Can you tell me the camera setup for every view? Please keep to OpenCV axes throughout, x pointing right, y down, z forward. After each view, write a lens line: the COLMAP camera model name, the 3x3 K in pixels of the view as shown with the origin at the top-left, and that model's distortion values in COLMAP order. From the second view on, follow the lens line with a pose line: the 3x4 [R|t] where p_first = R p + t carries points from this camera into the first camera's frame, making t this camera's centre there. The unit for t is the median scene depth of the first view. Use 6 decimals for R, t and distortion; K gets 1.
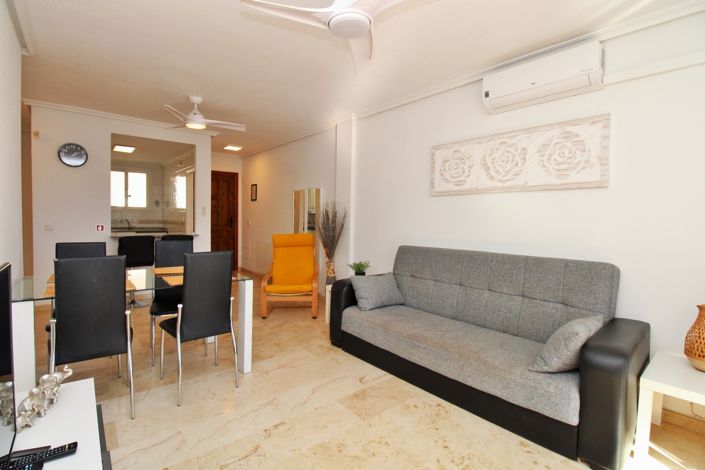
lens RADIAL K [[332.7, 0, 352.5], [0, 332.7, 235.0], [0, 0, 1]] dist [-0.000505, -0.000144]
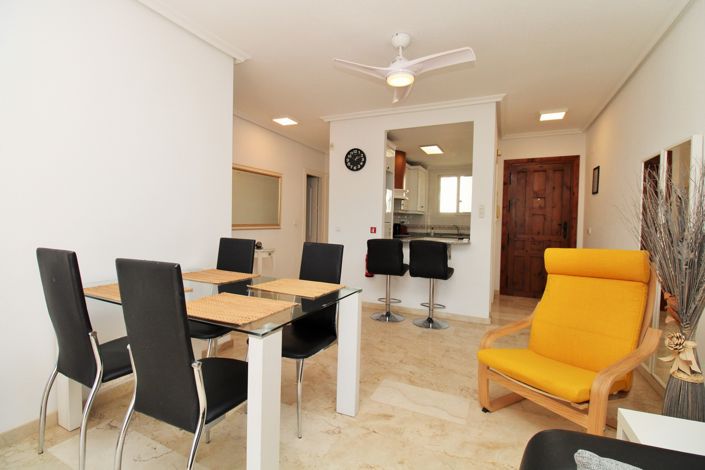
lens RADIAL K [[324.7, 0, 352.5], [0, 324.7, 235.0], [0, 0, 1]] dist [-0.001007, -0.000110]
pose [[0.430885, 0.026132, -0.902028, 0.094768], [-0.058081, 0.998311, 0.001176, -0.005423], [0.900536, 0.051884, 0.431675, 0.646419]]
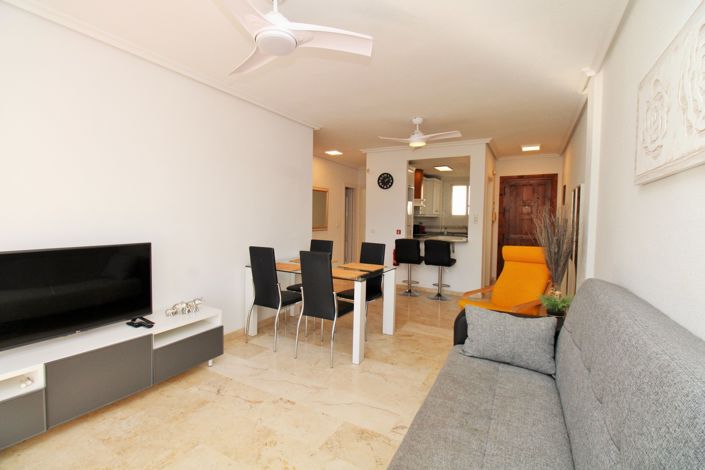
lens RADIAL K [[324.7, 0, 352.5], [0, 324.7, 235.0], [0, 0, 1]] dist [-0.001007, -0.000110]
pose [[0.375564, 0.037981, -0.926018, 0.481544], [-0.054634, 0.998330, 0.018789, -0.028537], [0.925185, 0.043535, 0.377012, 0.397312]]
